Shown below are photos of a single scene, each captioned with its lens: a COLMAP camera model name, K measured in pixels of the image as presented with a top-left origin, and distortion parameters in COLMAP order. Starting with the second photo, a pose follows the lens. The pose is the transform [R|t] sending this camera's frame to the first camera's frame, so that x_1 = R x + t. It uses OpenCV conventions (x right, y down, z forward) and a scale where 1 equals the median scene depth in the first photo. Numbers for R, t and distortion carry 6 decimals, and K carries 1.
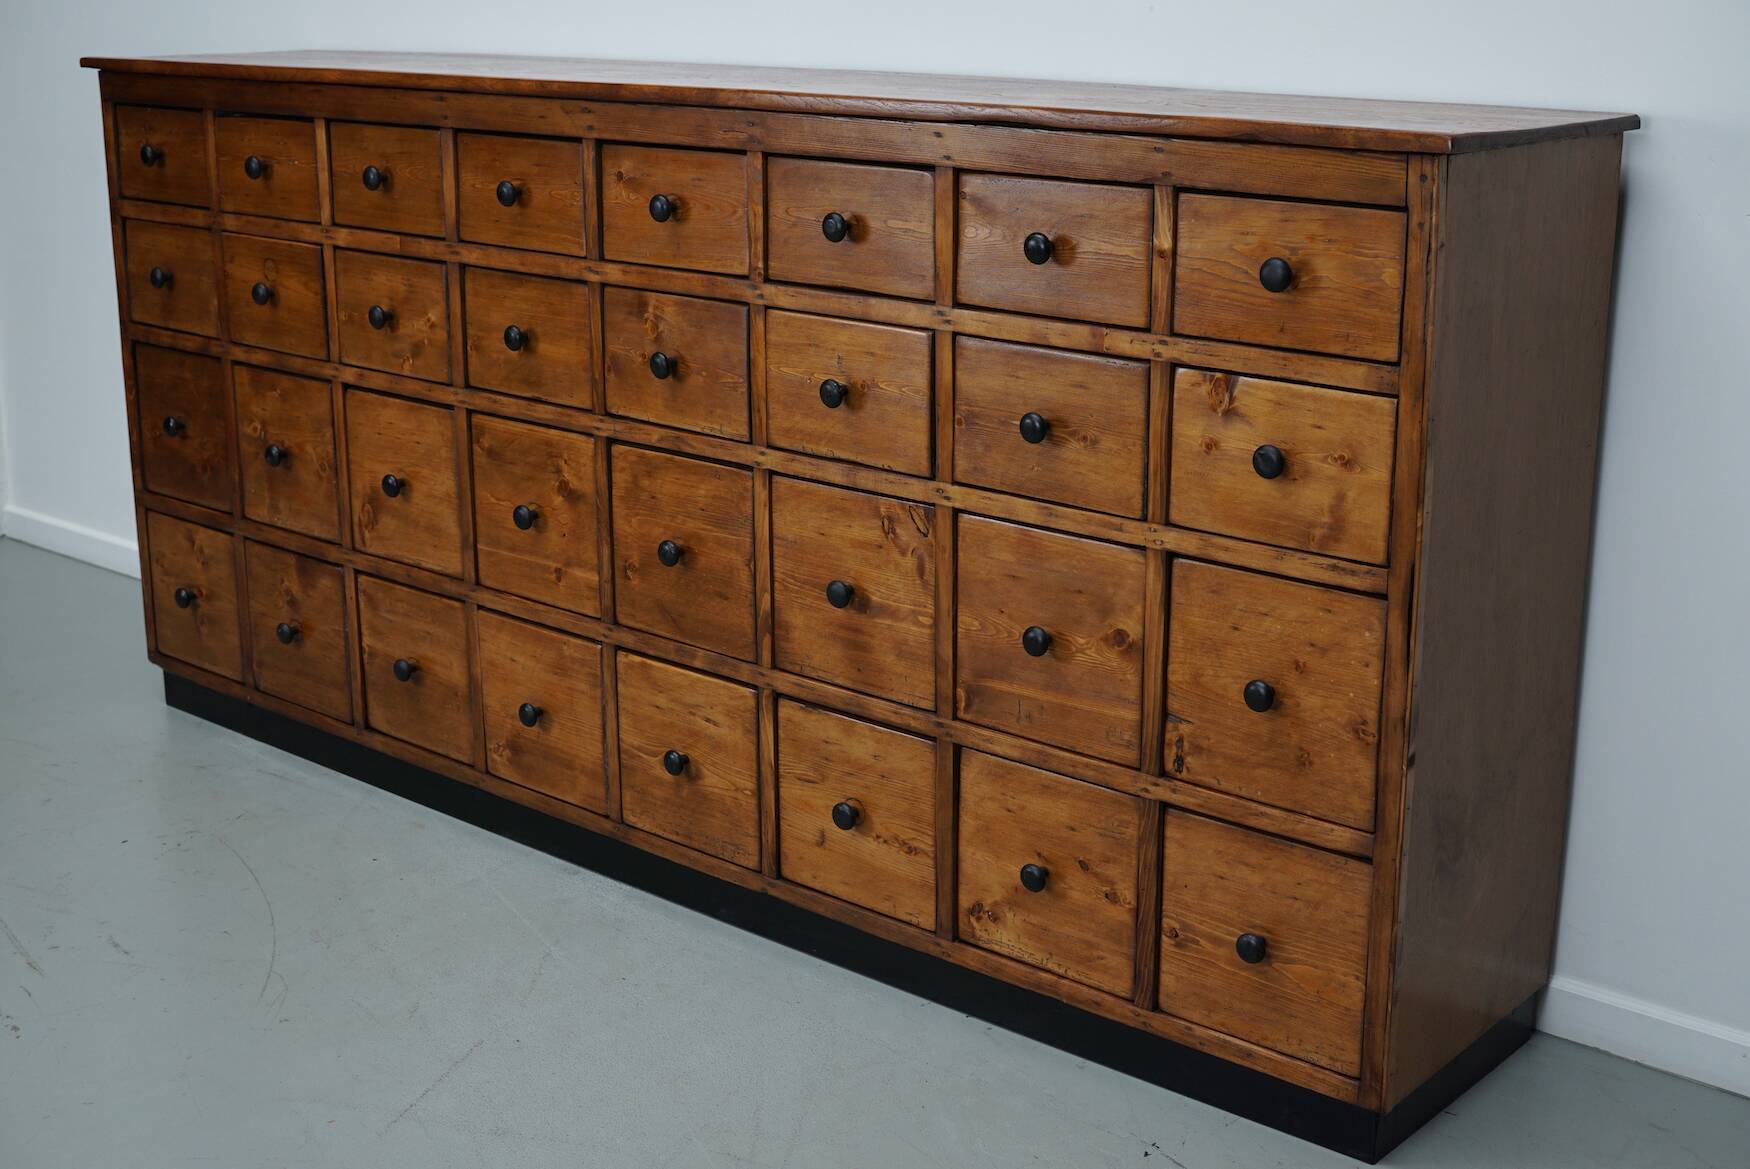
lens RADIAL K [[2237.7, 0, 866.4], [0, 2237.7, 615.1], [0, 0, 1]] dist [-0.151302, 0.330521]
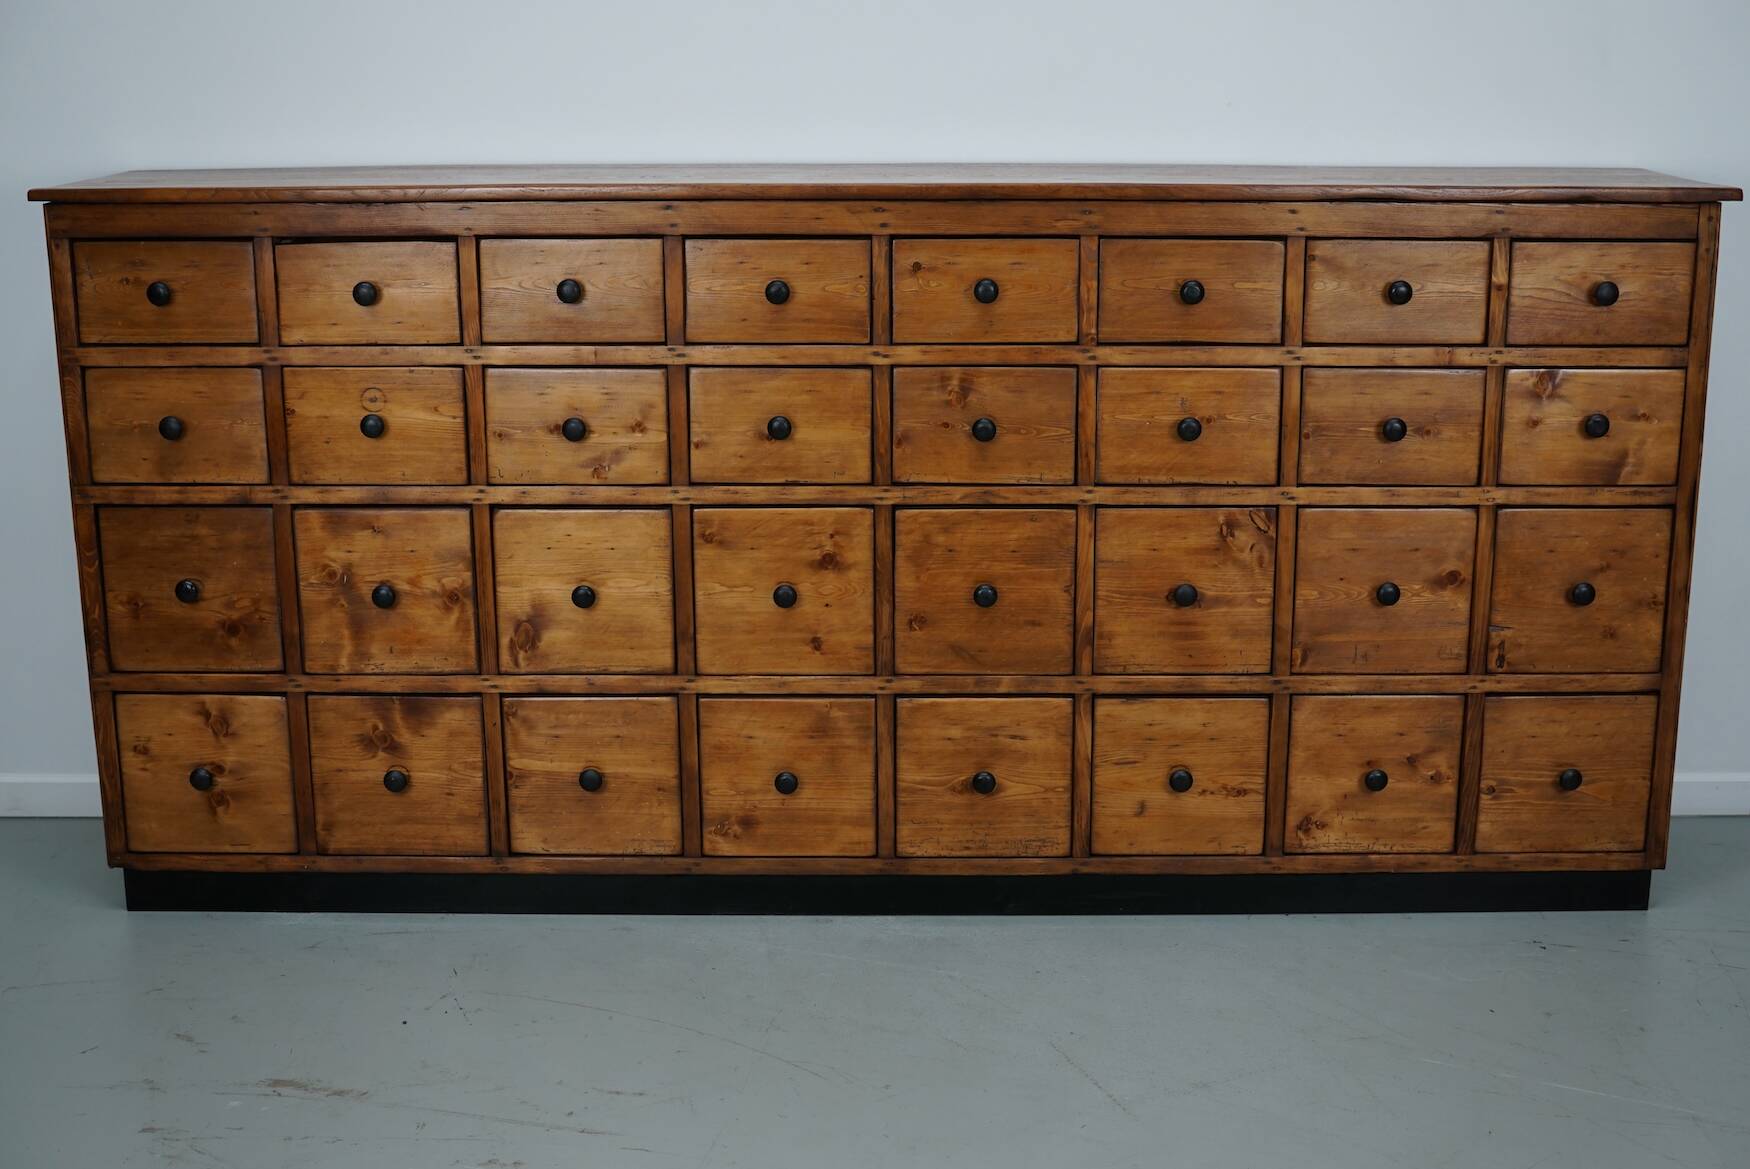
lens RADIAL K [[2237.7, 0, 866.4], [0, 2237.7, 615.1], [0, 0, 1]] dist [-0.151302, 0.330521]
pose [[0.762972, -0.173121, 0.622818, -0.939131], [0.189577, 0.981032, 0.040454, -0.083958], [-0.618008, 0.087207, 0.781320, 0.175193]]
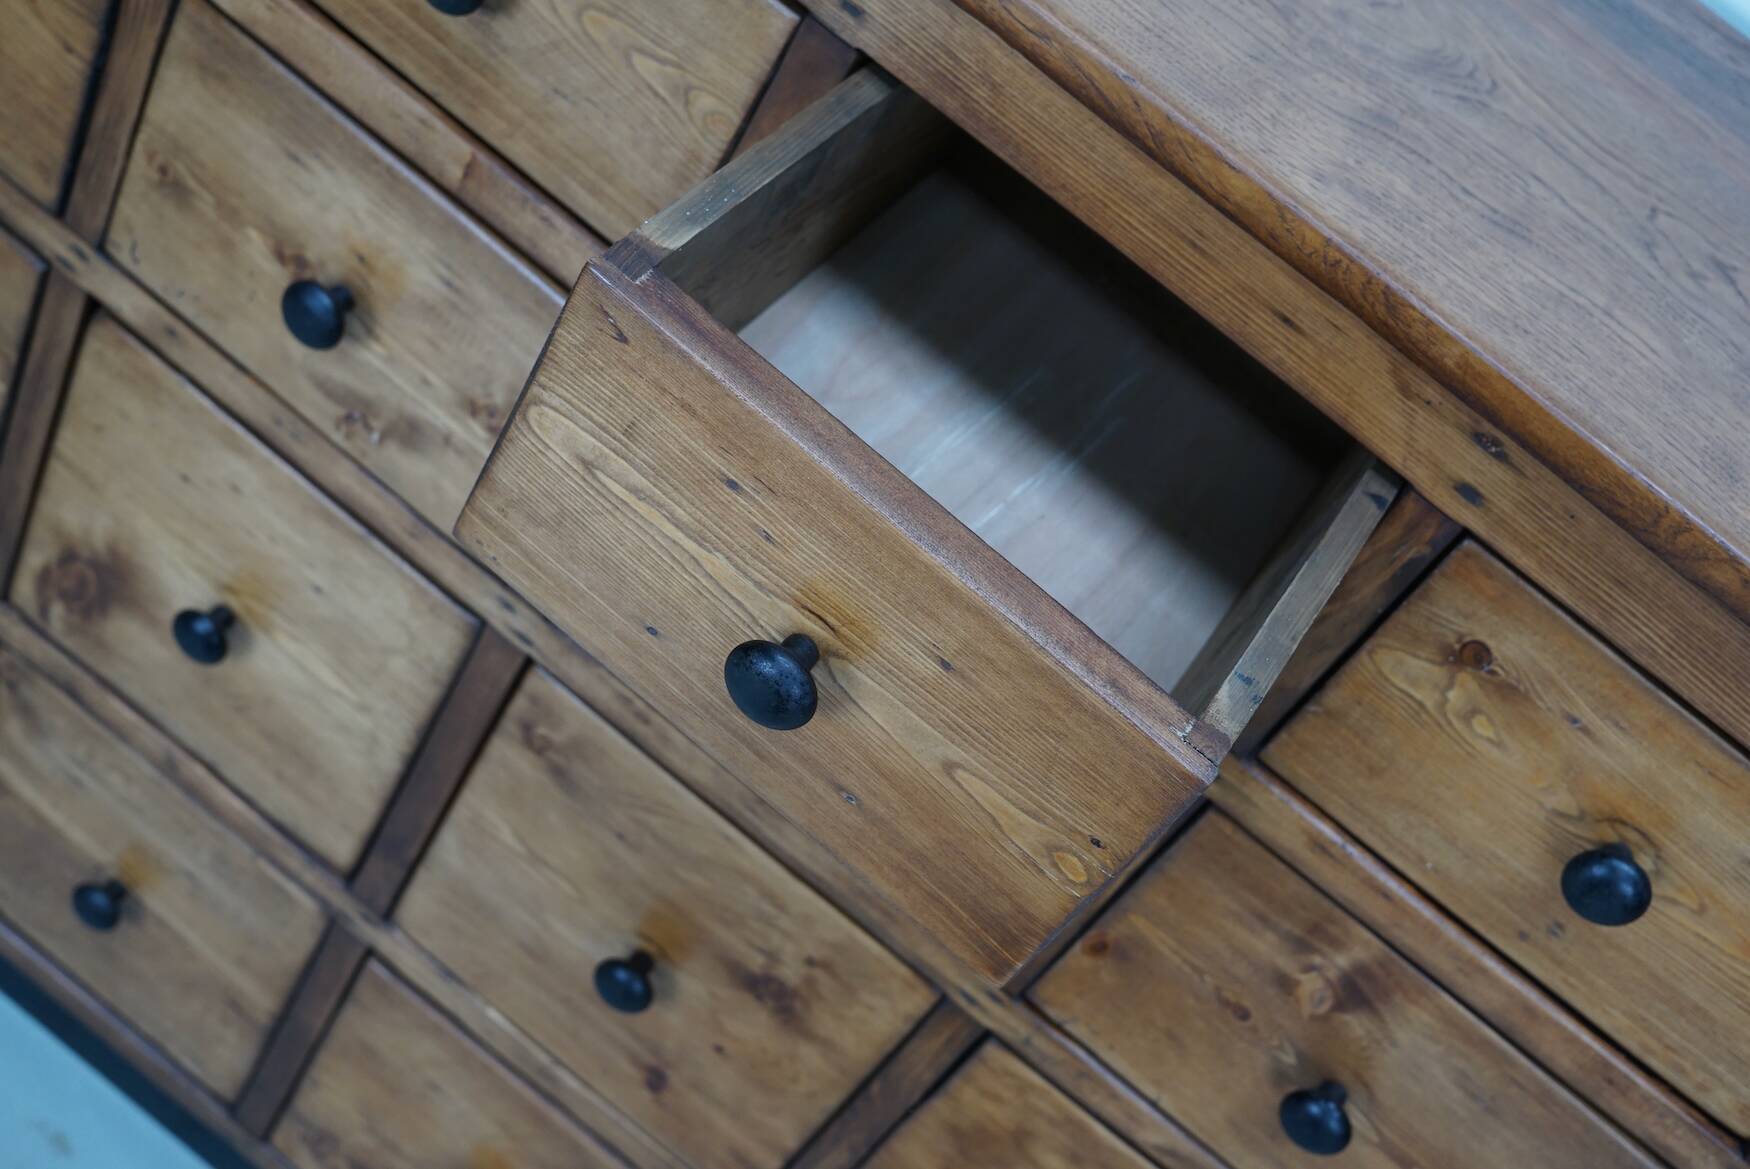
lens RADIAL K [[2253.6, 0, 875.0], [0, 2253.6, 584.5], [0, 0, 1]] dist [-0.151951, 0.336775]
pose [[0.882757, 0.145438, 0.446753, -0.355615], [-0.366165, 0.808771, 0.460230, -0.348387], [-0.294386, -0.569857, 0.767203, 0.871192]]
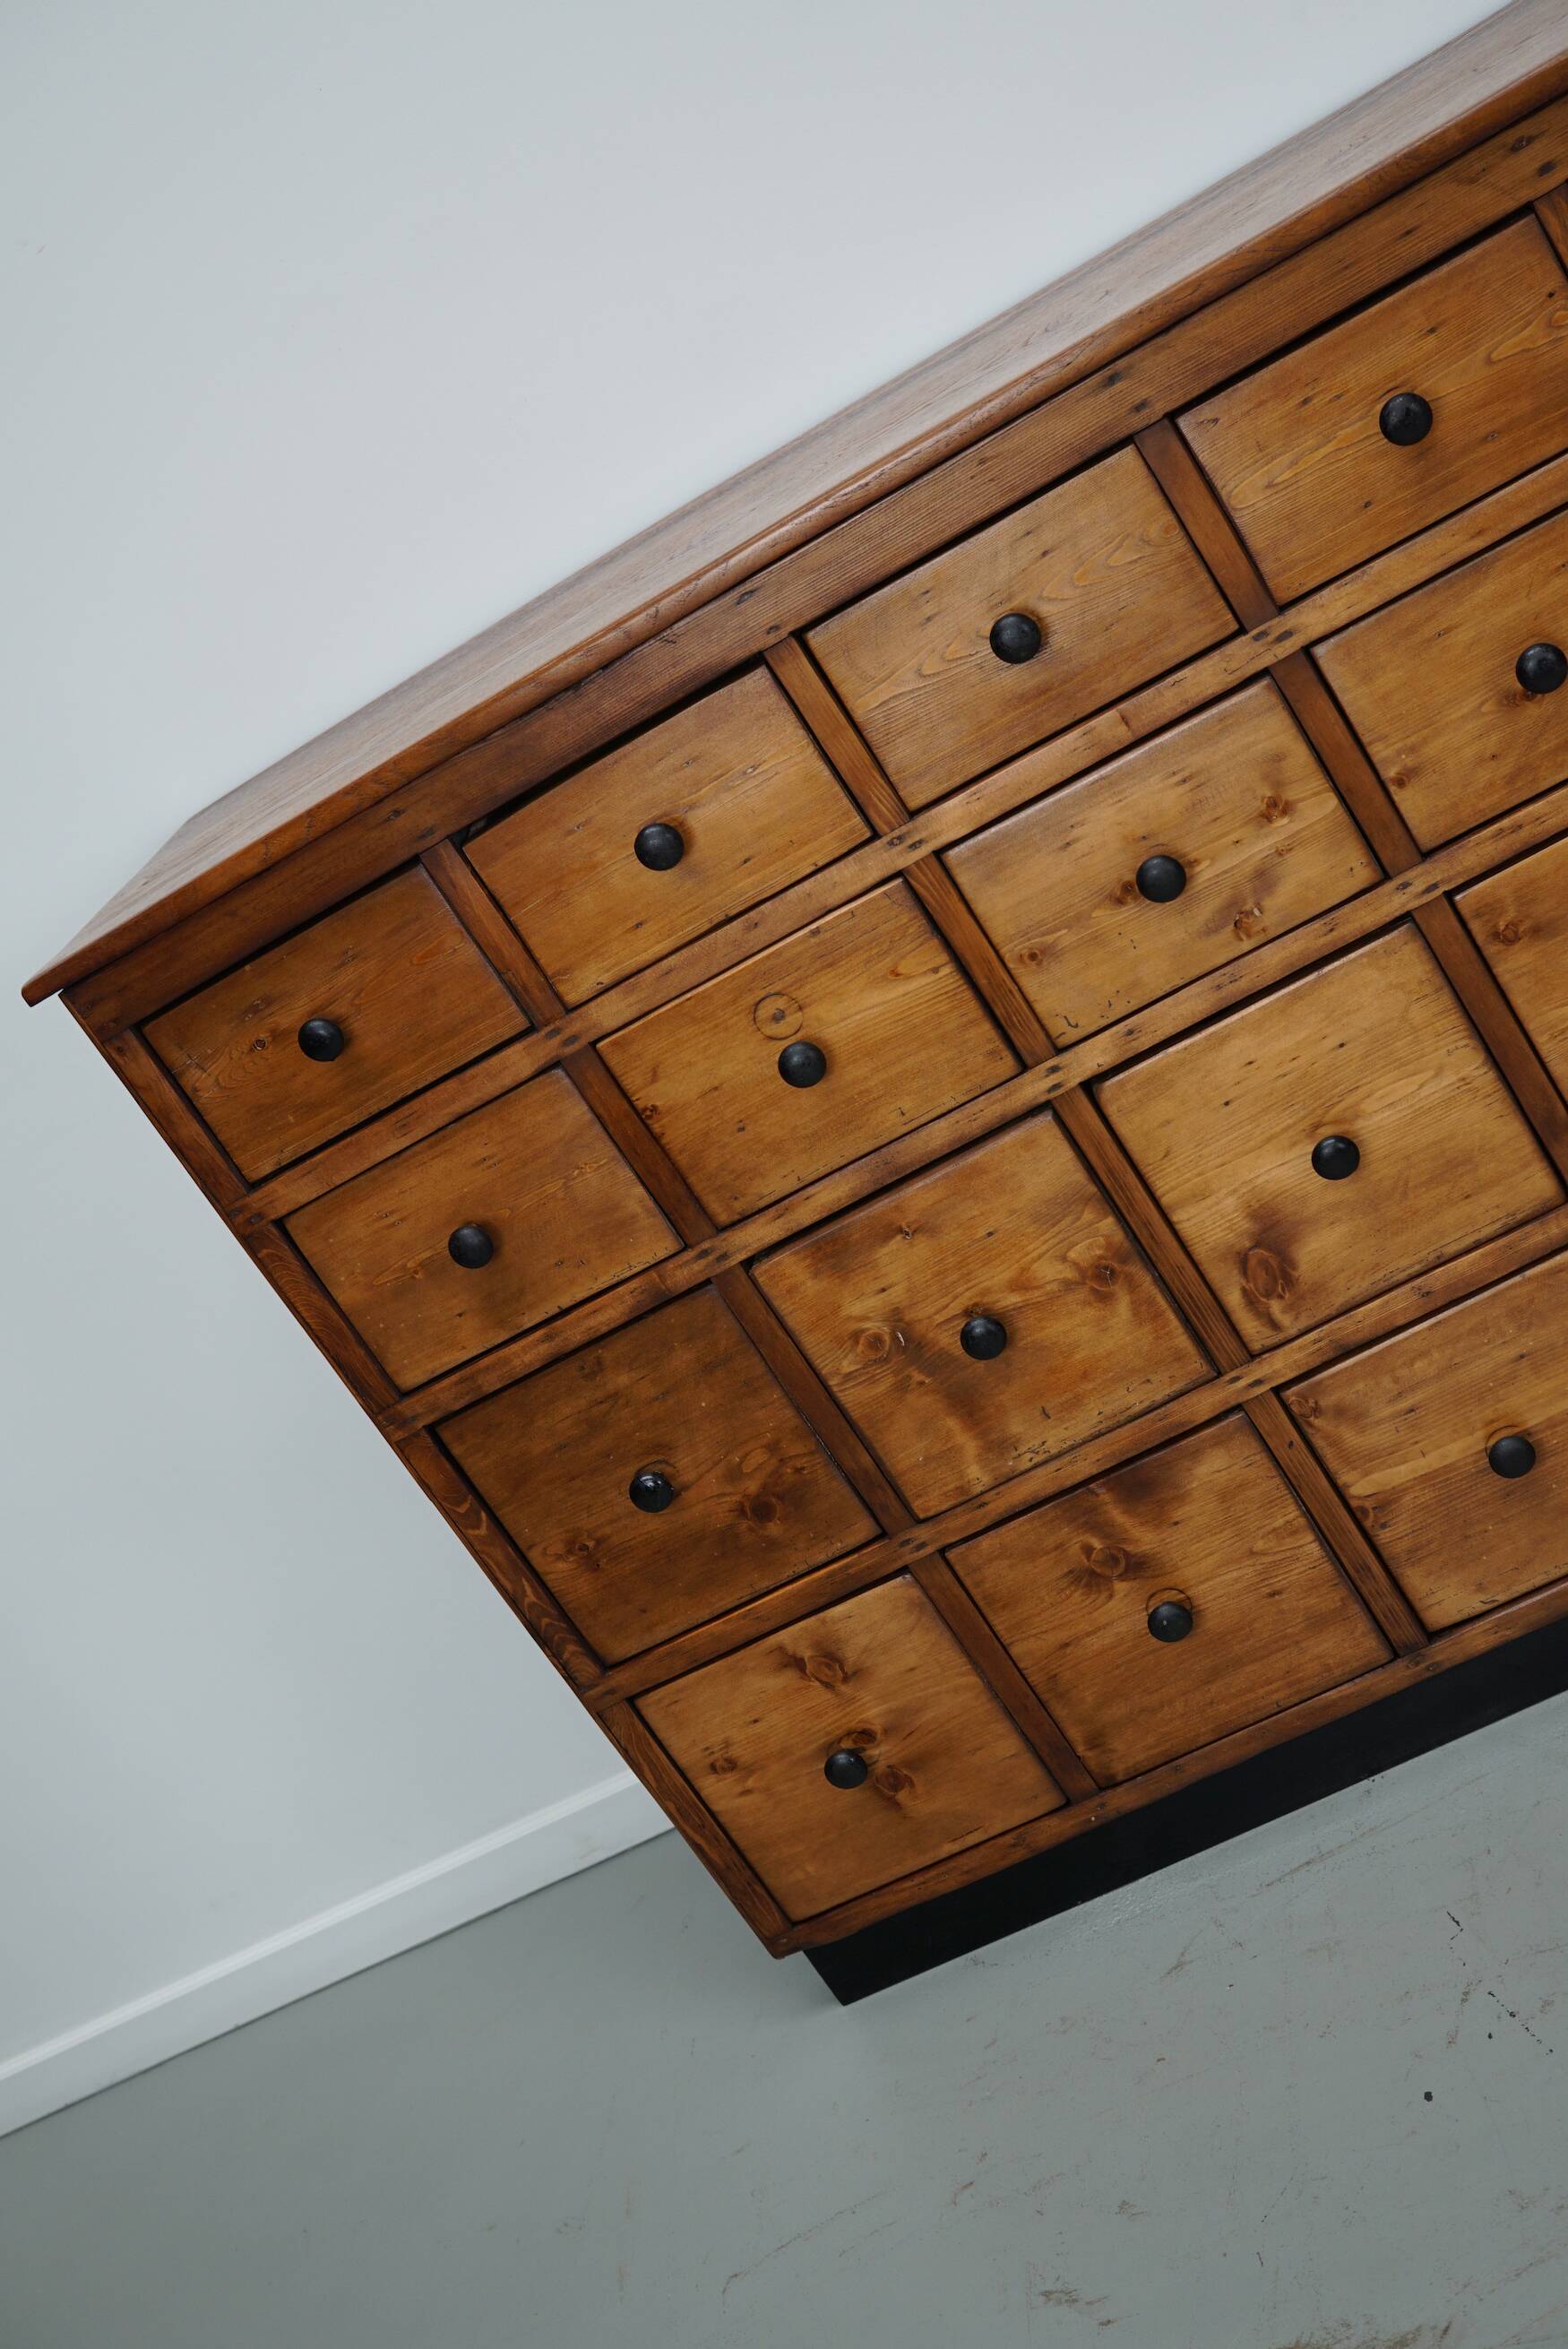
lens RADIAL K [[3003.2, 0, 791.1], [0, 3003.2, 1170.2], [0, 0, 1]] dist [-0.151302, 0.330521]
pose [[0.700067, -0.608298, 0.374005, -0.693438], [0.645168, 0.763292, 0.033817, -0.197749], [-0.306046, 0.217622, 0.926810, 0.533729]]
